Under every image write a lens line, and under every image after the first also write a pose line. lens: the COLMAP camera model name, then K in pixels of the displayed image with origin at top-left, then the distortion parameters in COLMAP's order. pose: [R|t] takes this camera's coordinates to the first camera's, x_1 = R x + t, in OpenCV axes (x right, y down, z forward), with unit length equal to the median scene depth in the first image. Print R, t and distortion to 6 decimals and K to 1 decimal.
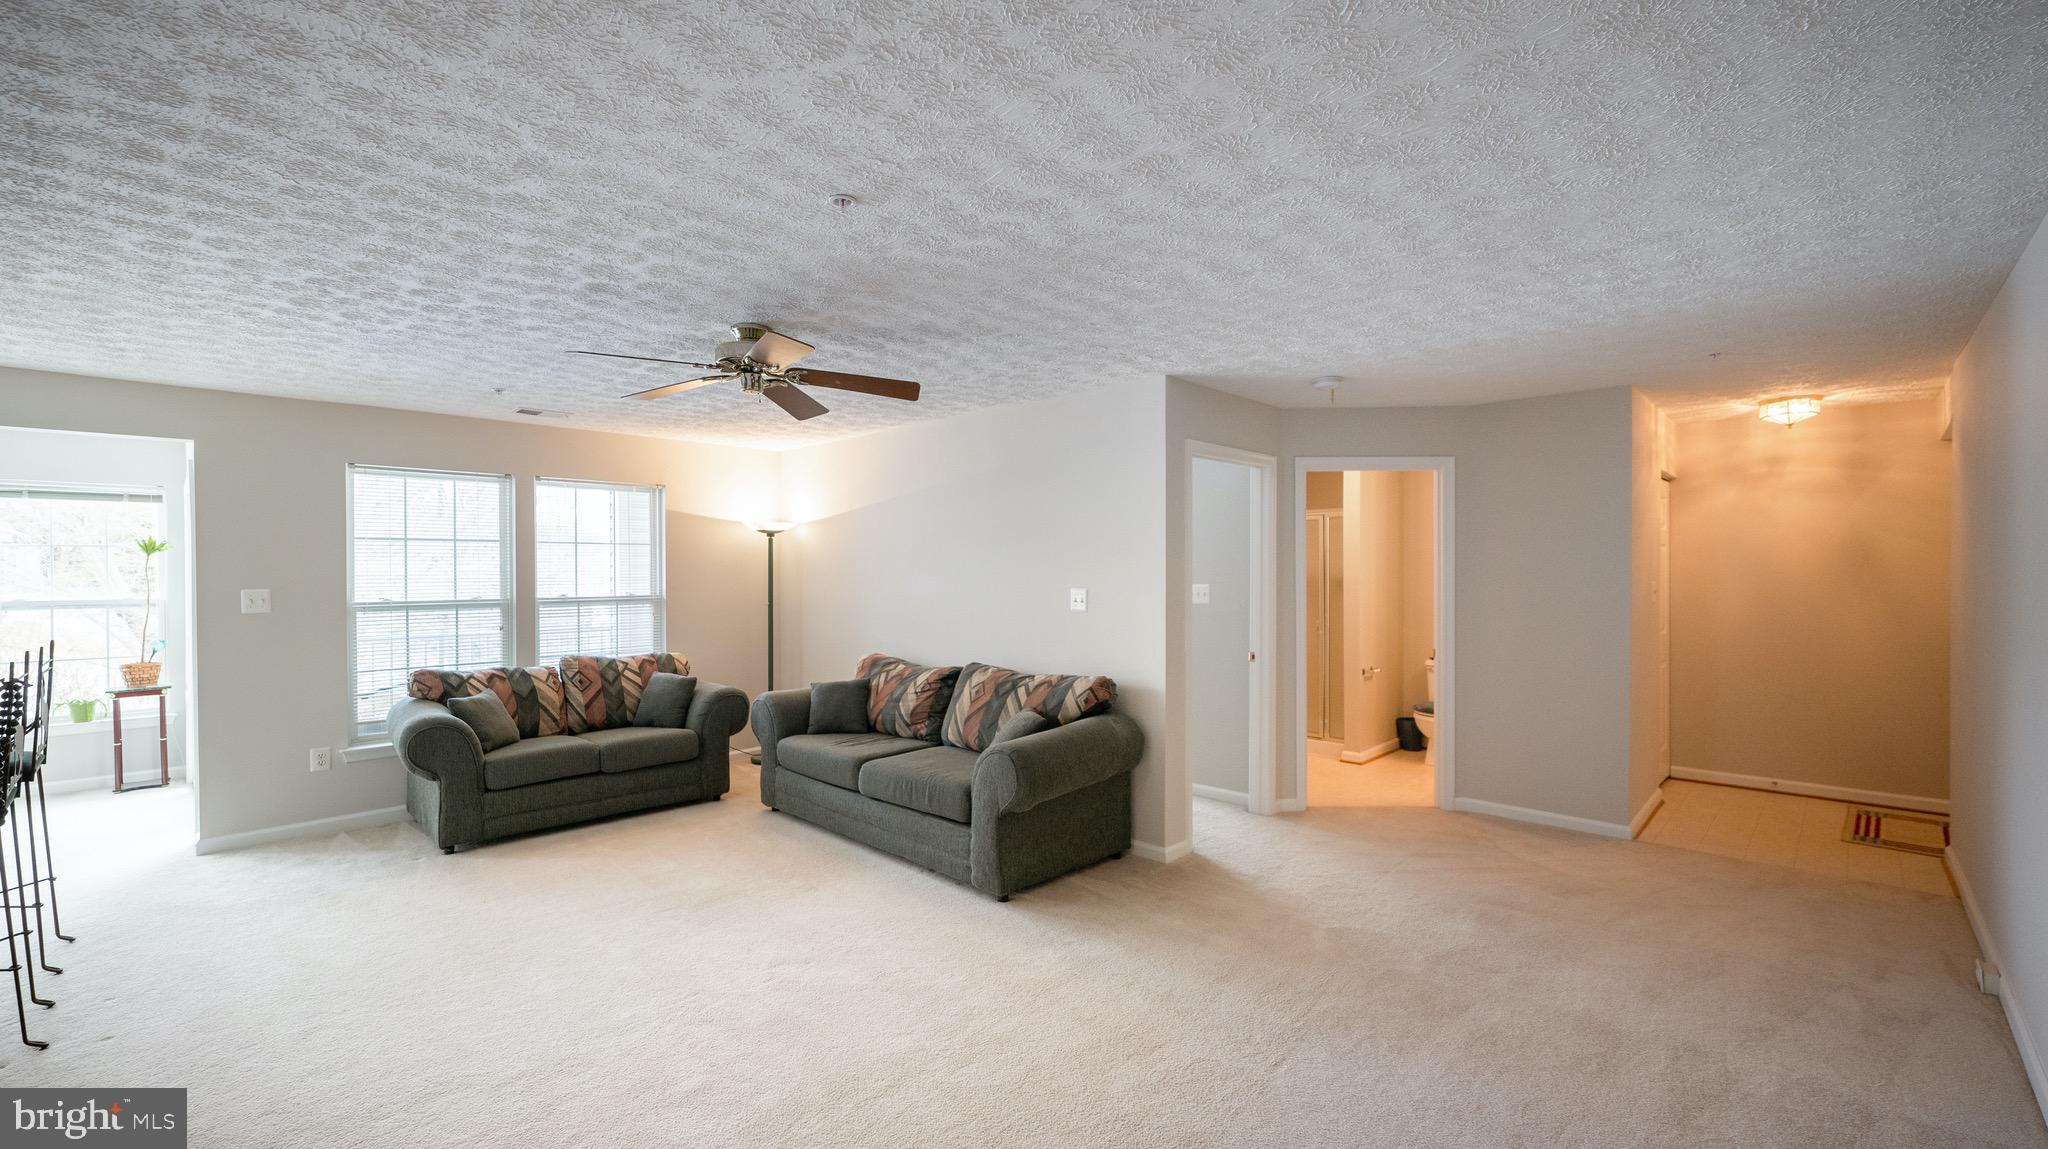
lens RADIAL K [[840.7, 0, 1017.7], [0, 840.7, 578.0], [0, 0, 1]] dist [0.000512, 0.000462]
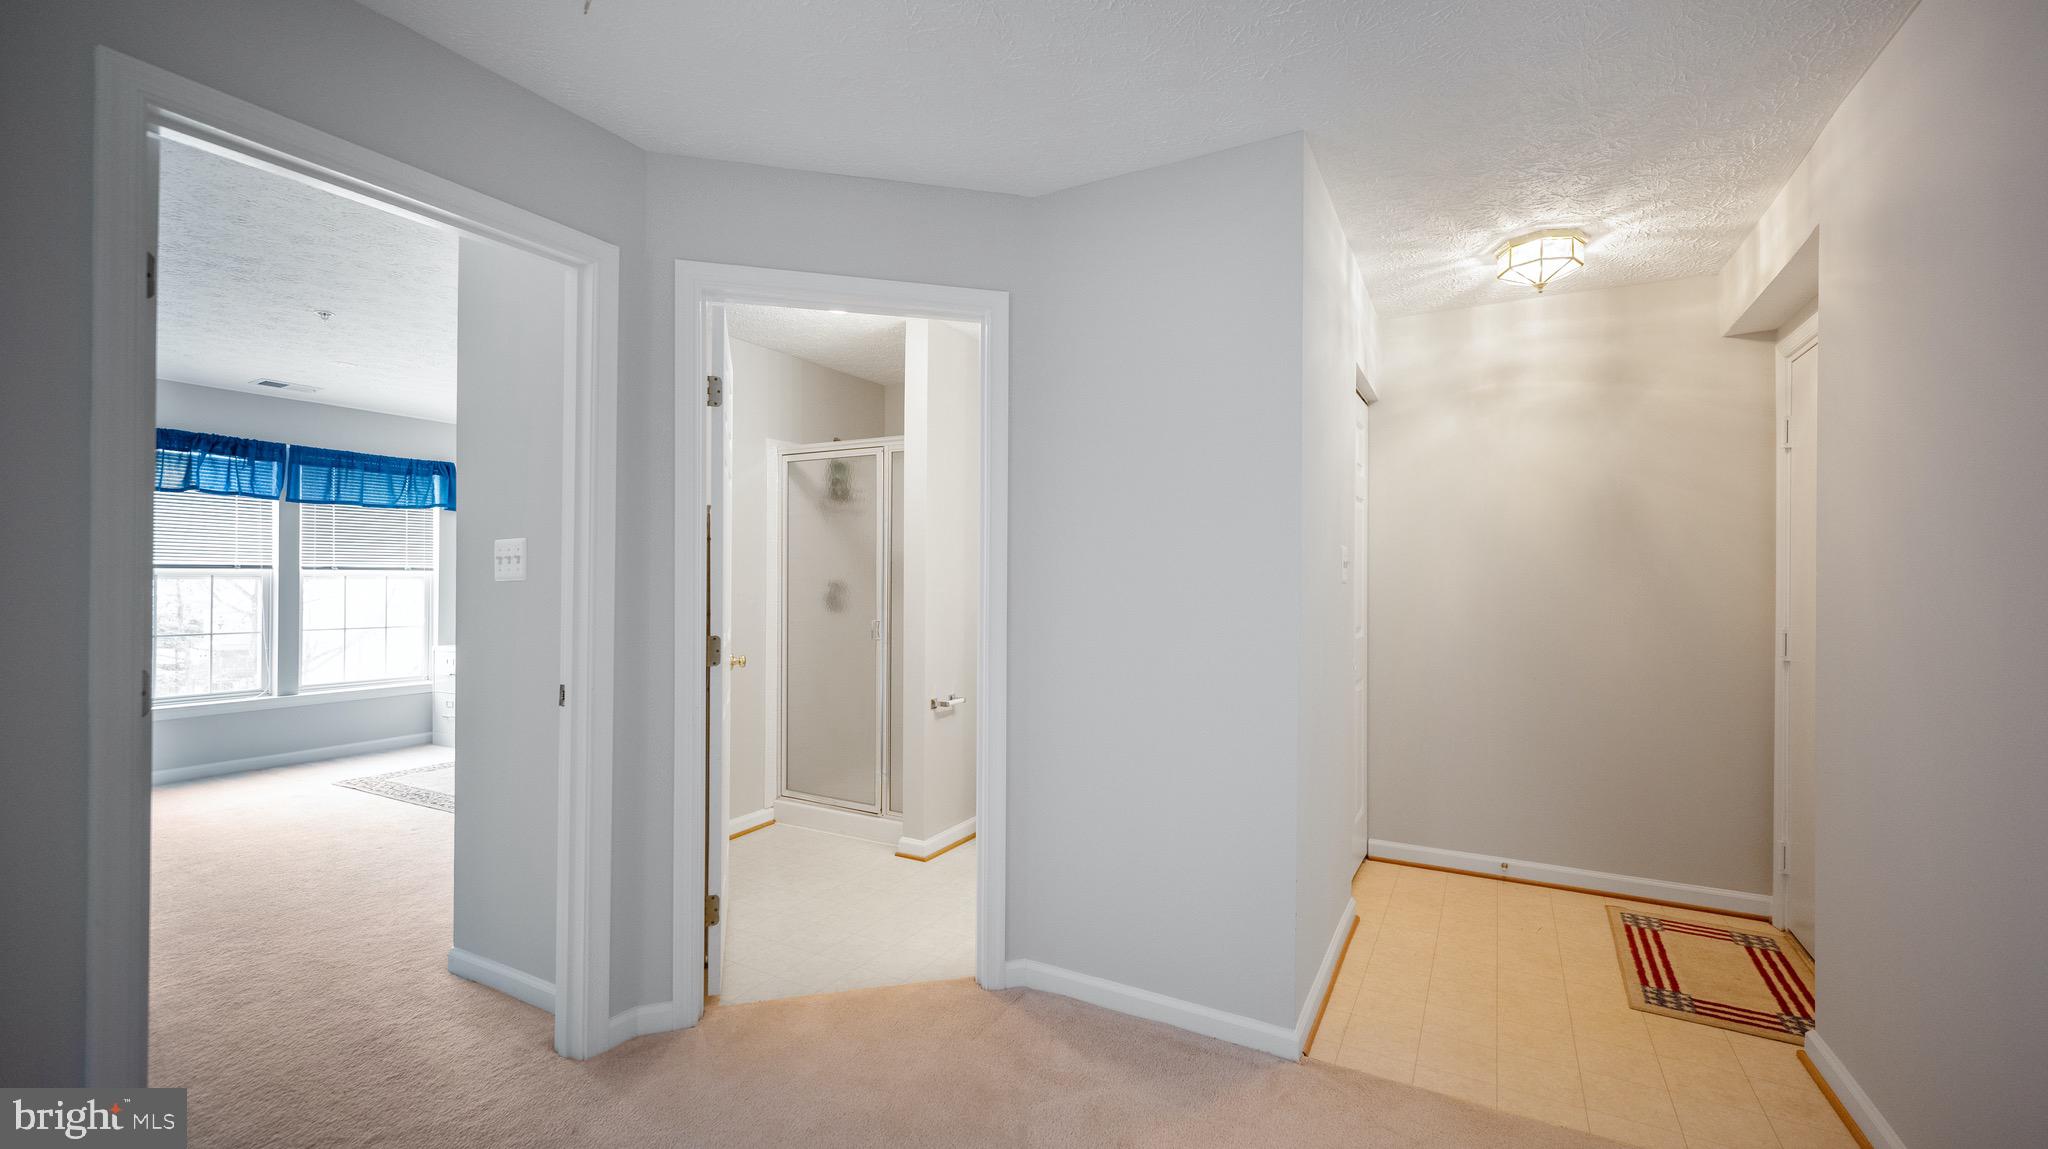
lens RADIAL K [[837.5, 0, 1020.6], [0, 837.5, 580.6], [0, 0, 1]] dist [0.001822, 0.000320]
pose [[0.964535, 0.010421, 0.263749, 0.368815], [-0.007714, 0.999906, -0.011299, 0.034395], [-0.263842, 0.008864, 0.964525, 0.476168]]
